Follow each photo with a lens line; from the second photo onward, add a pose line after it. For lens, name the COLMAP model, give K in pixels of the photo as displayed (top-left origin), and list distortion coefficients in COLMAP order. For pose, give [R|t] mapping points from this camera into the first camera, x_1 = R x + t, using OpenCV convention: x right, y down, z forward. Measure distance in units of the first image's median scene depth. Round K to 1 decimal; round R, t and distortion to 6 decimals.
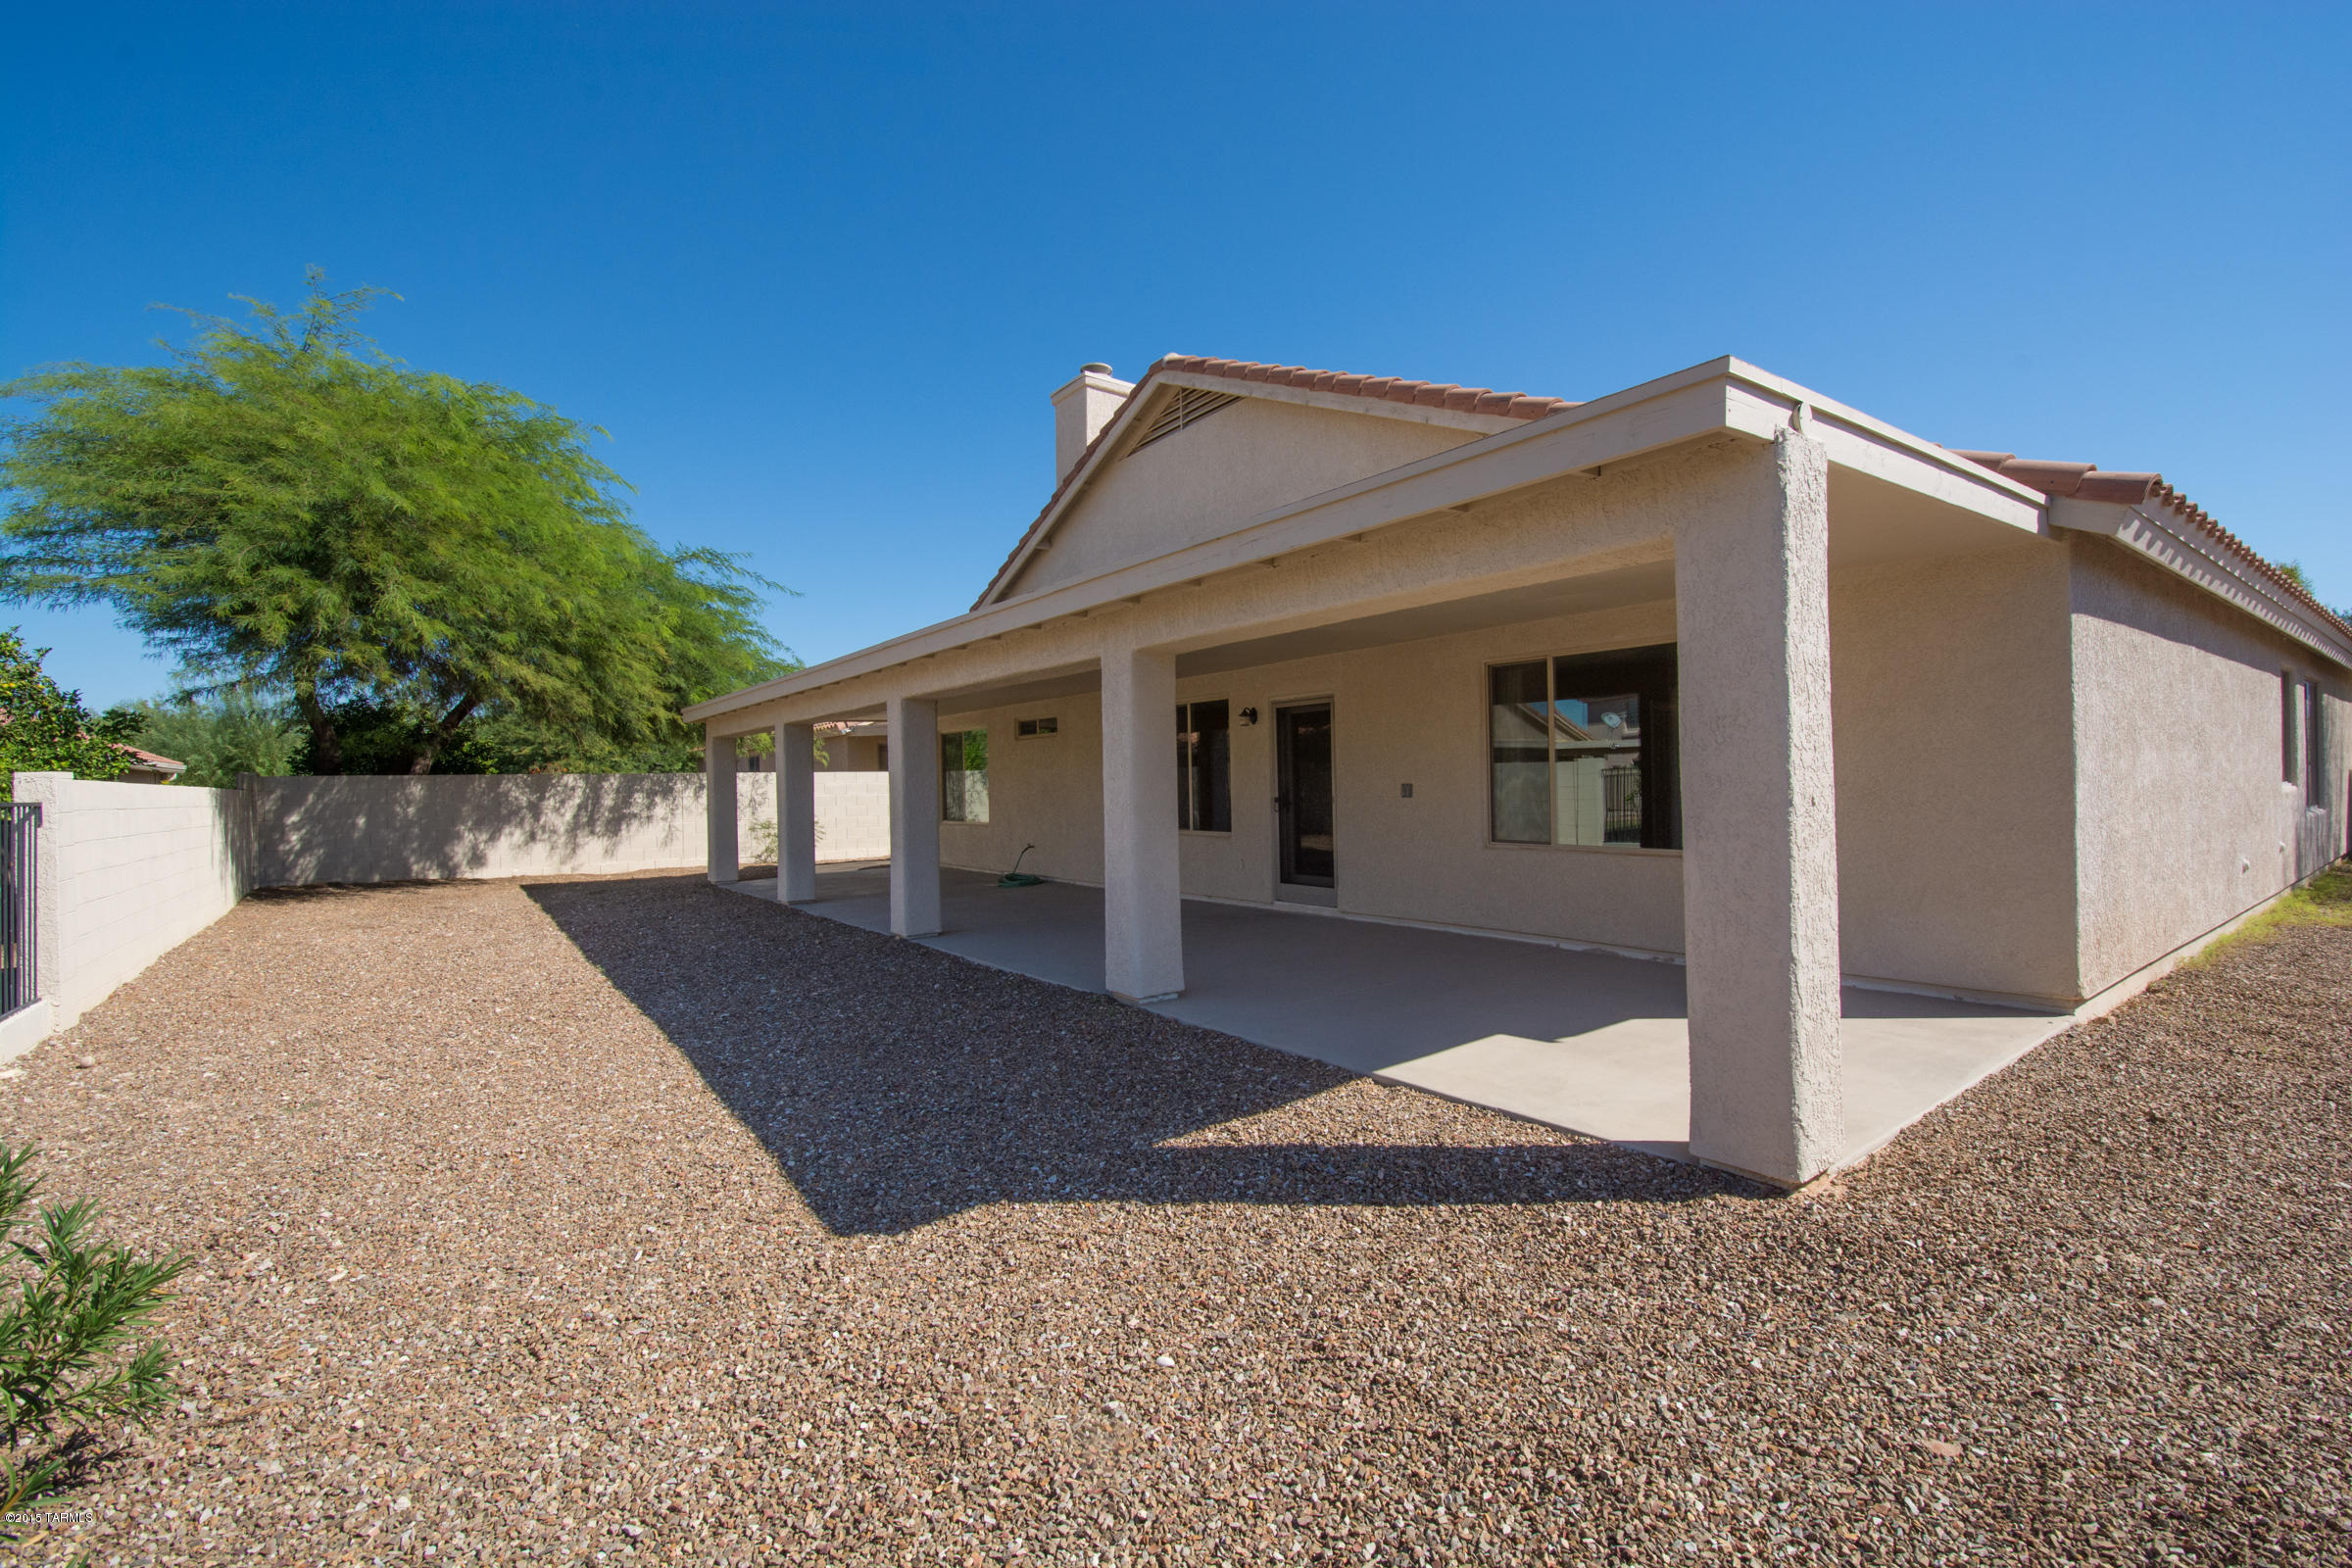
lens RADIAL K [[1023.4, 0, 1193.3], [0, 1023.4, 780.6], [0, 0, 1]] dist [0.021109, -0.027630]
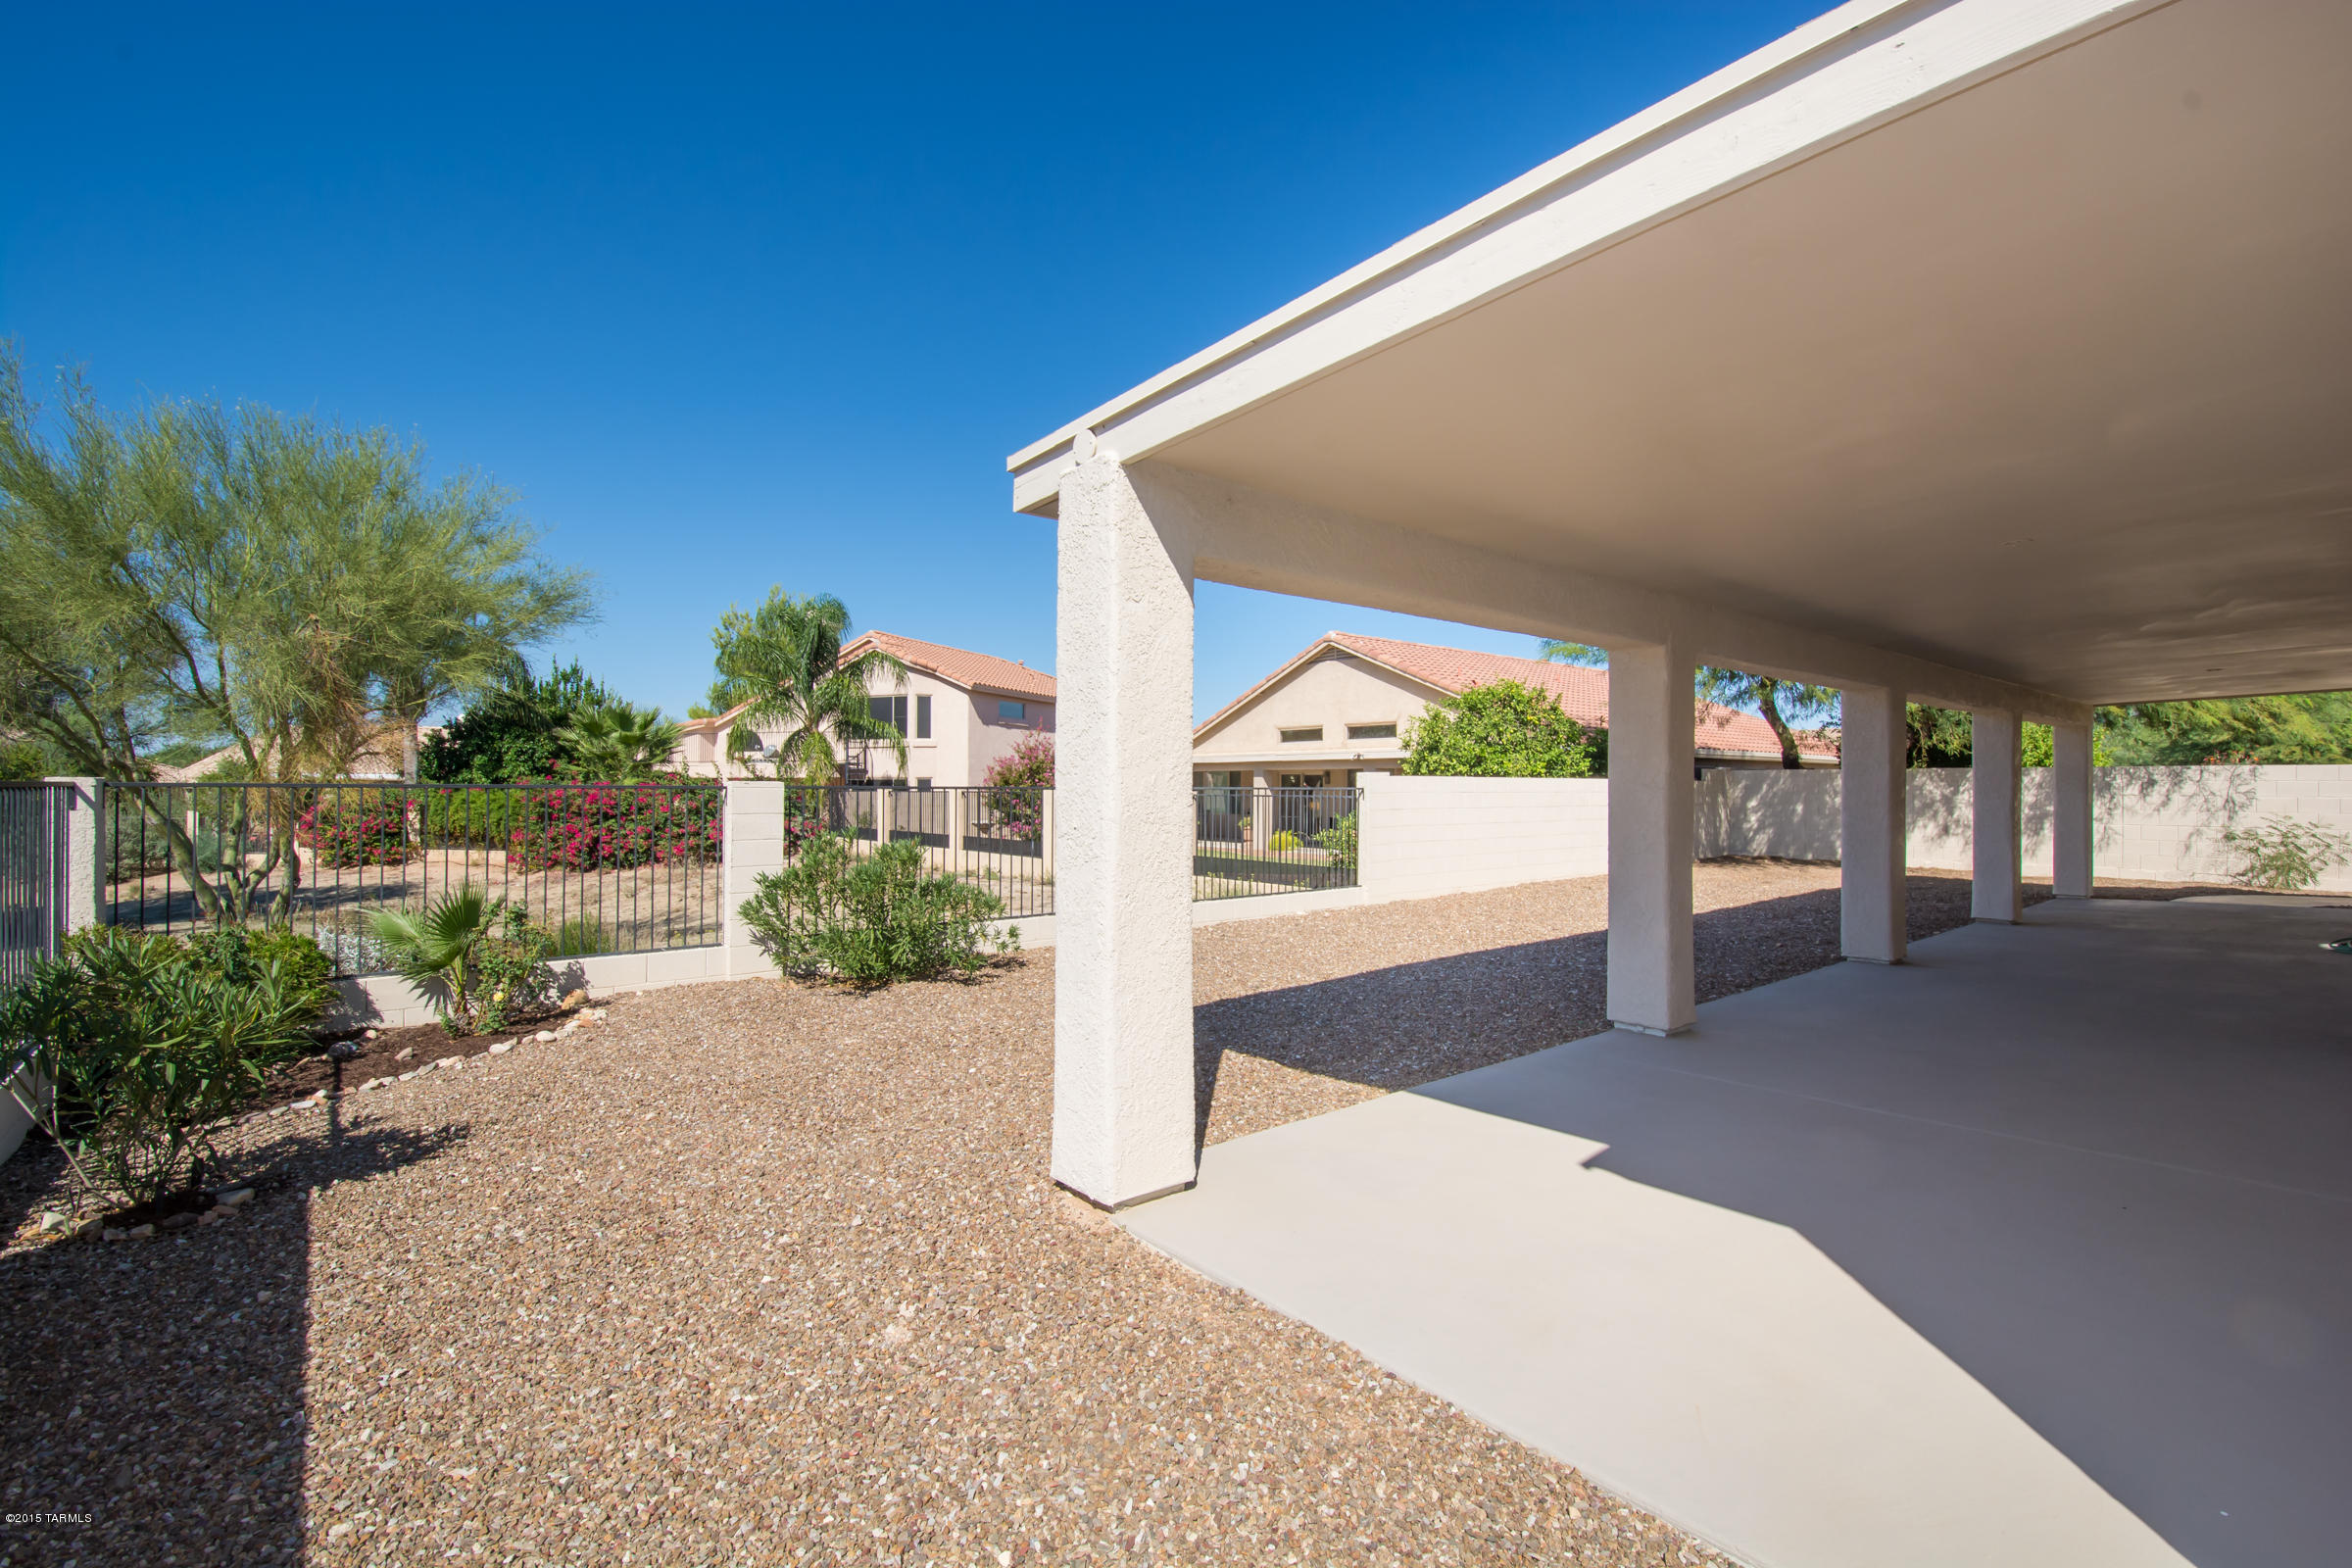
lens RADIAL K [[1022.1, 0, 1191.6], [0, 1022.1, 800.1], [0, 0, 1]] dist [0.016761, -0.009578]
pose [[0.043602, 0.030663, -0.998578, 0.567897], [0.000352, 0.999528, 0.030708, -0.010485], [0.999049, -0.001691, 0.043571, 0.379841]]
